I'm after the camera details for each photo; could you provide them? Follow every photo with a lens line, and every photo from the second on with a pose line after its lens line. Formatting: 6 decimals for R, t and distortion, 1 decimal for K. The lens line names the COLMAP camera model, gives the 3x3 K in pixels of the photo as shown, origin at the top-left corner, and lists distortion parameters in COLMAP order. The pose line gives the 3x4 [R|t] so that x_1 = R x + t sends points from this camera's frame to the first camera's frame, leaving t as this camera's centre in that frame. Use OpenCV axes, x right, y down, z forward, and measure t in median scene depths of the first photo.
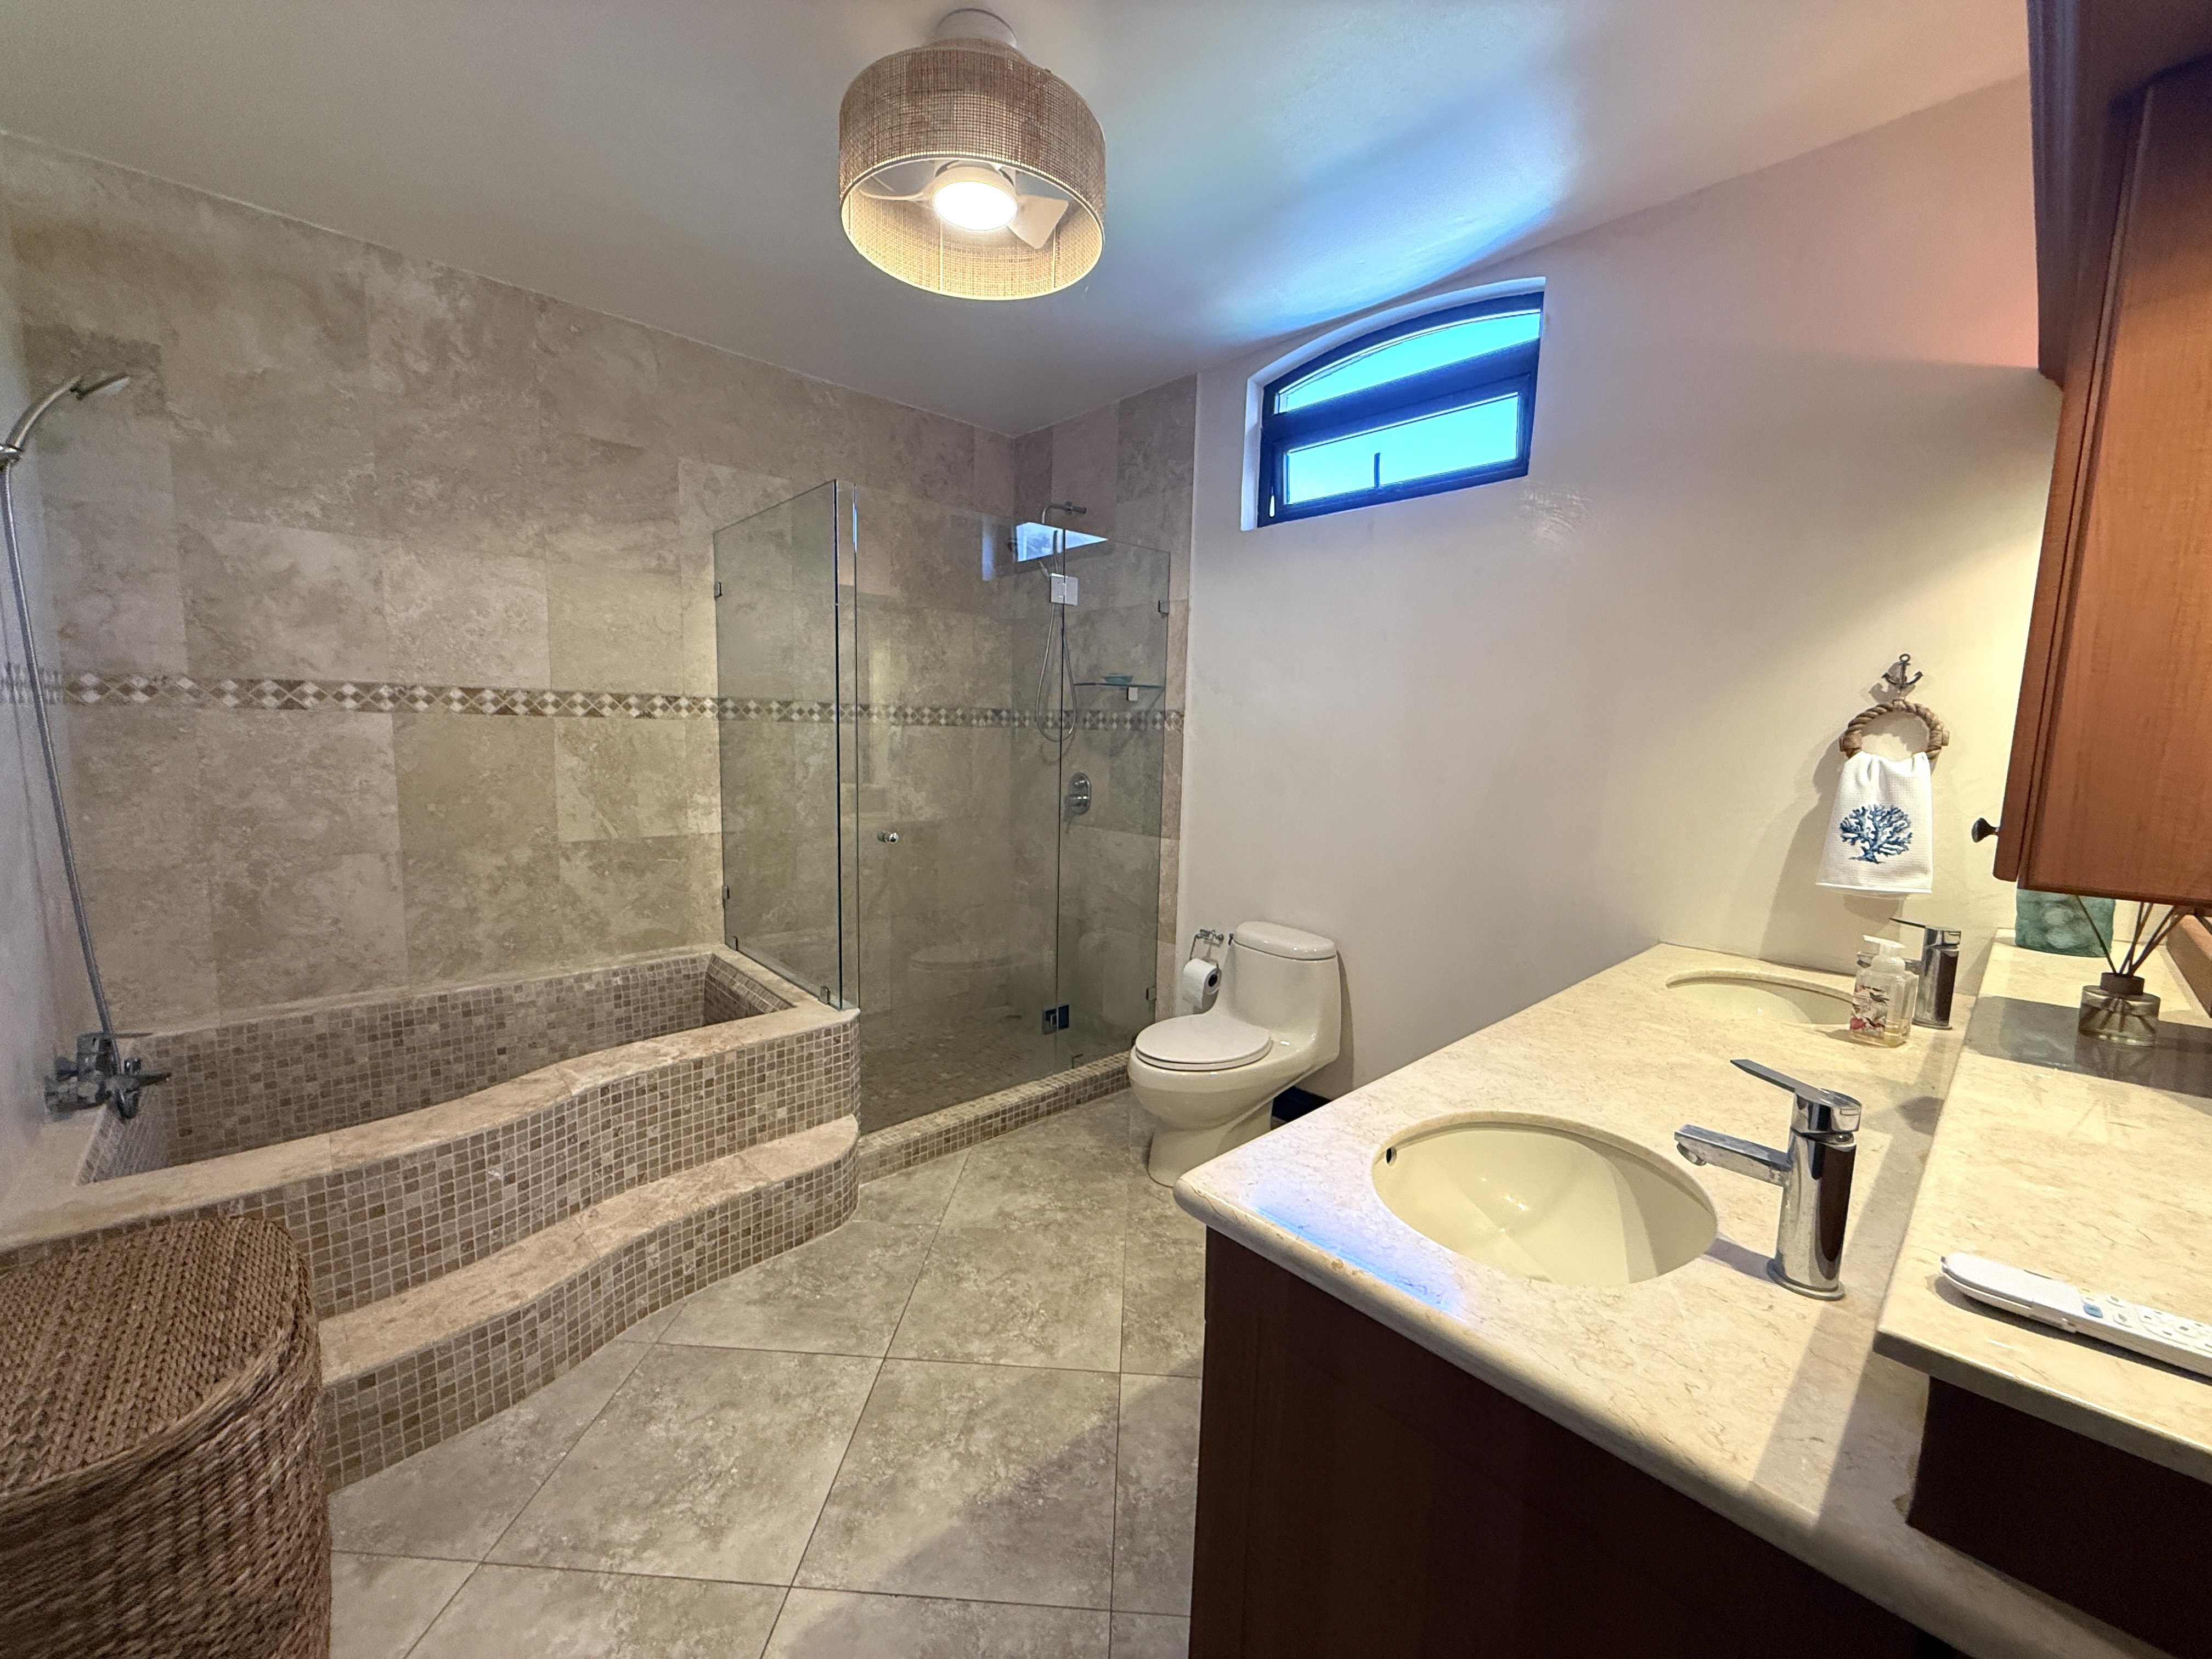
lens RADIAL K [[880.2, 0, 1106.0], [0, 880.2, 829.5], [0, 0, 1]] dist [-0.000194, -0.000185]
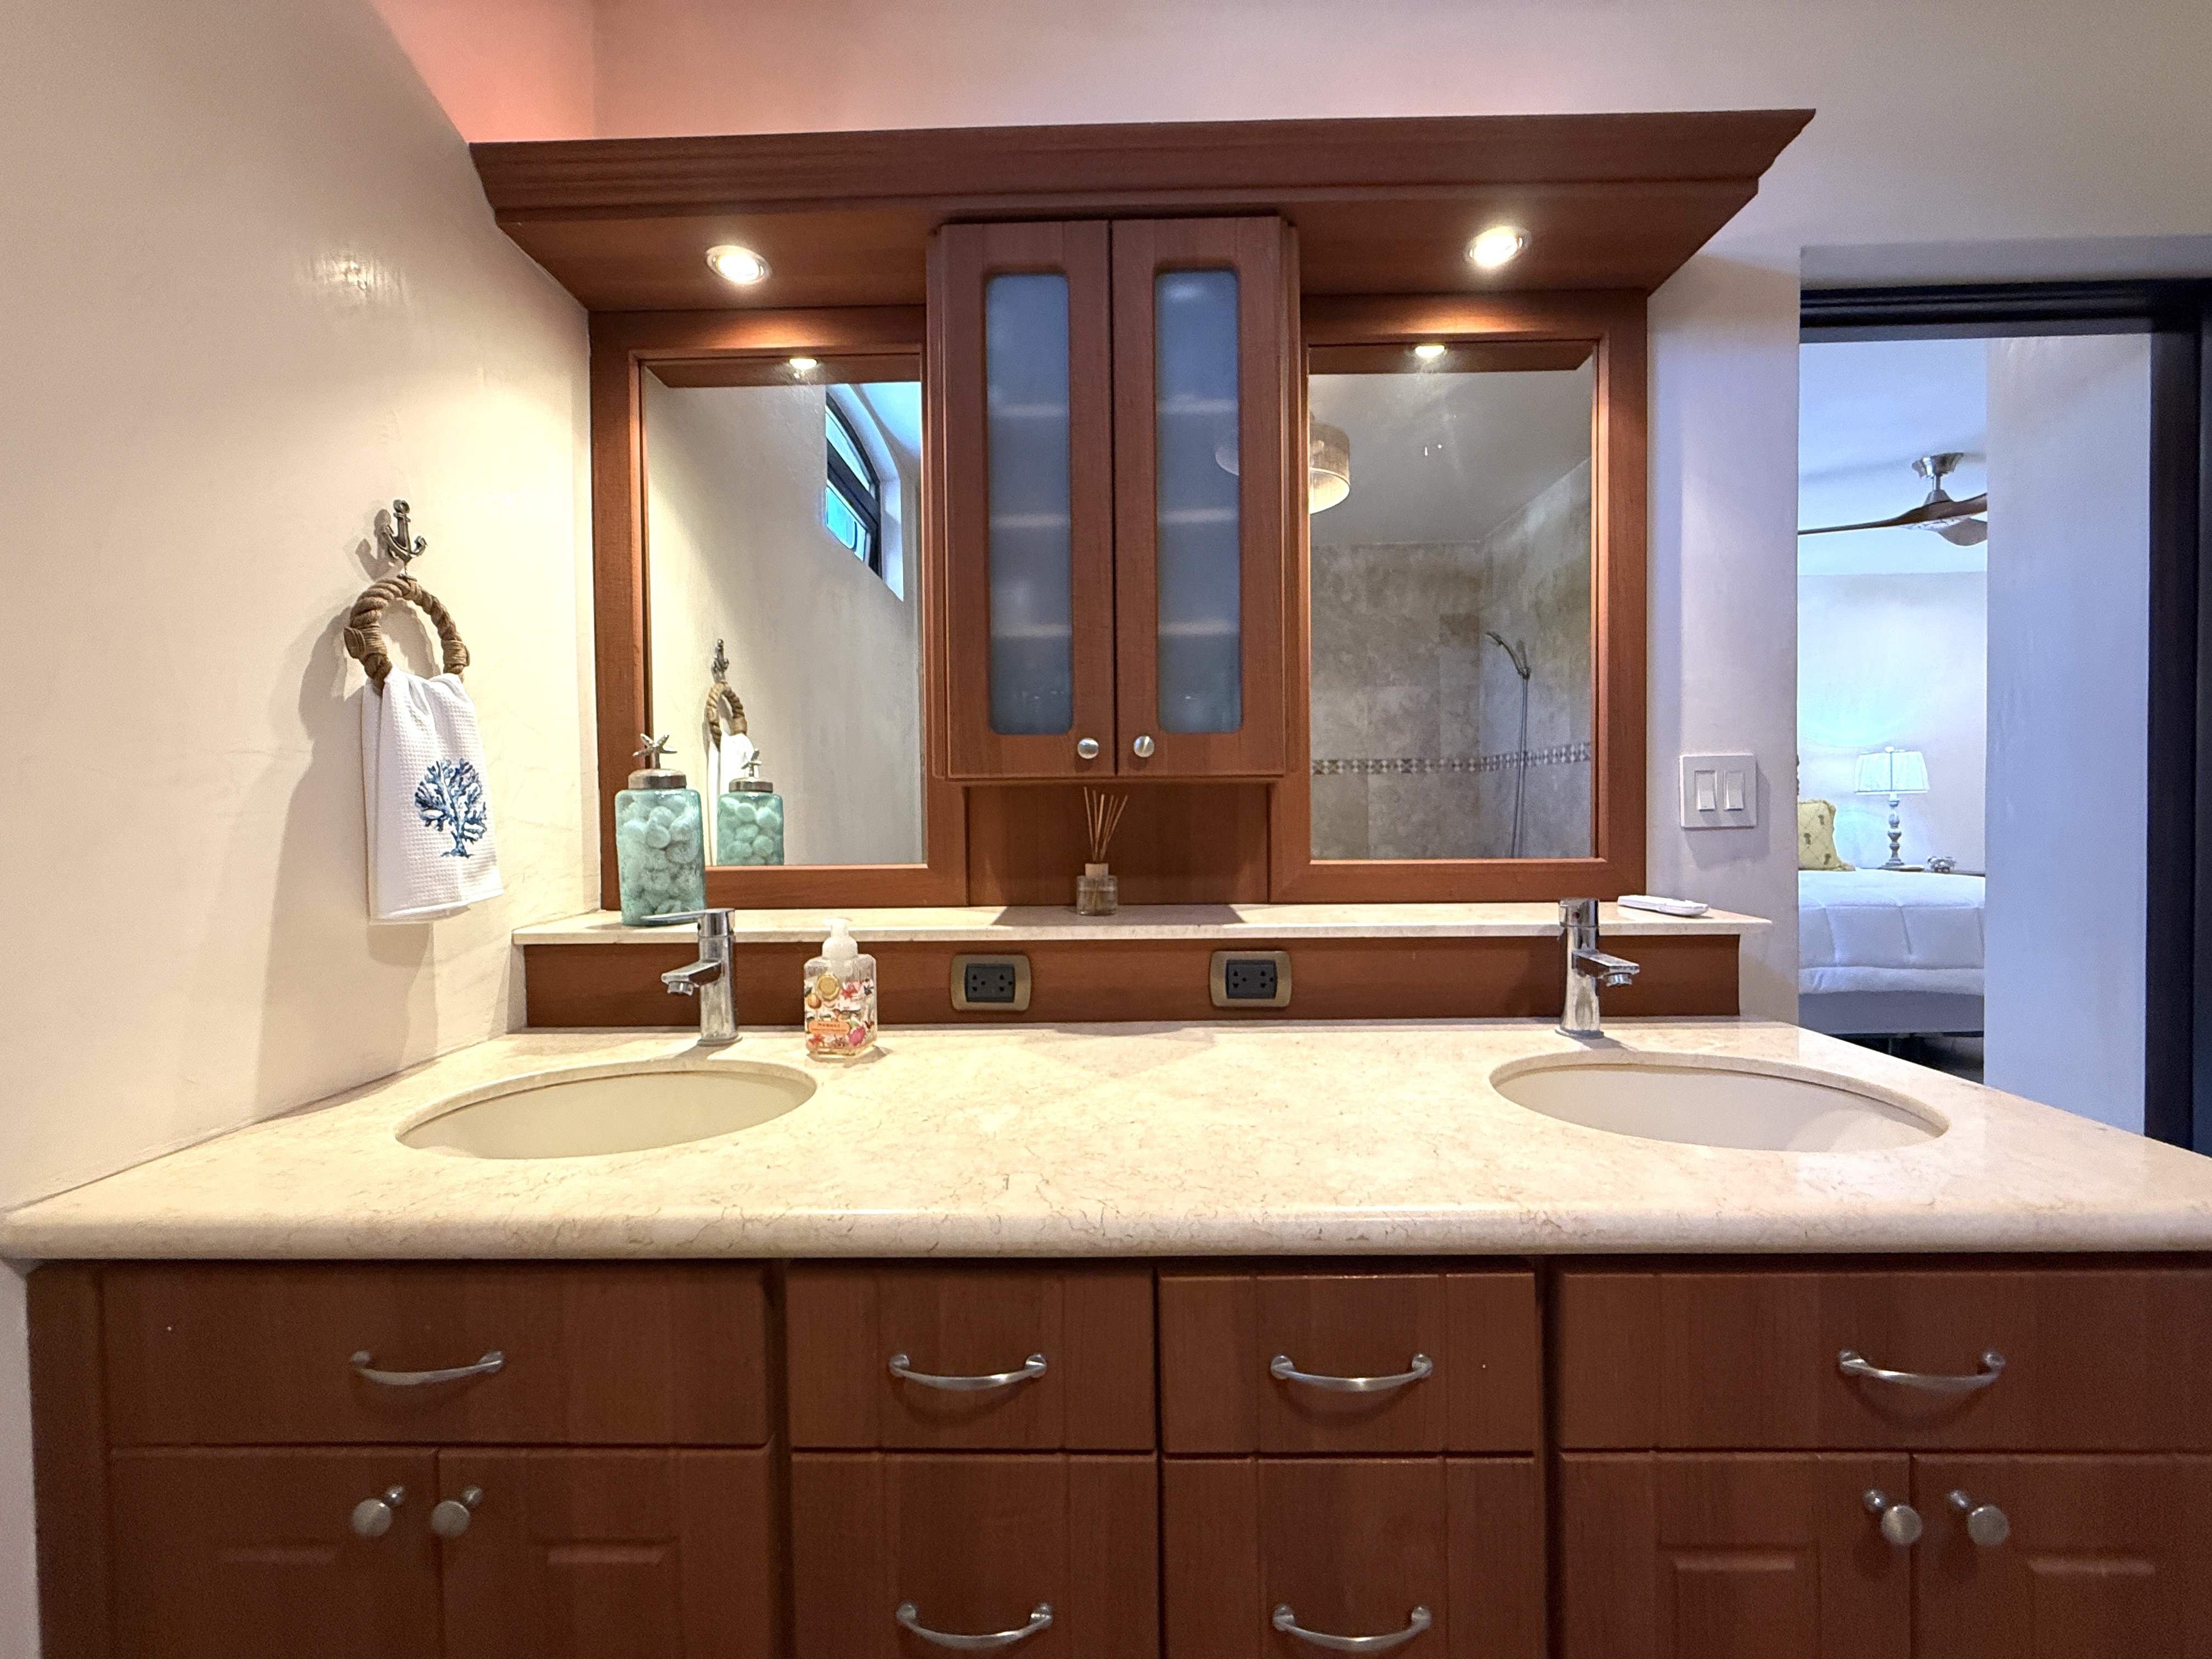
lens RADIAL K [[880.2, 0, 1106.0], [0, 880.2, 829.5], [0, 0, 1]] dist [-0.000194, -0.000185]
pose [[-0.721511, -0.030984, 0.691710, 0.164012], [0.072124, 0.990201, 0.119585, -0.019775], [-0.688637, 0.136170, -0.712206, 1.133861]]
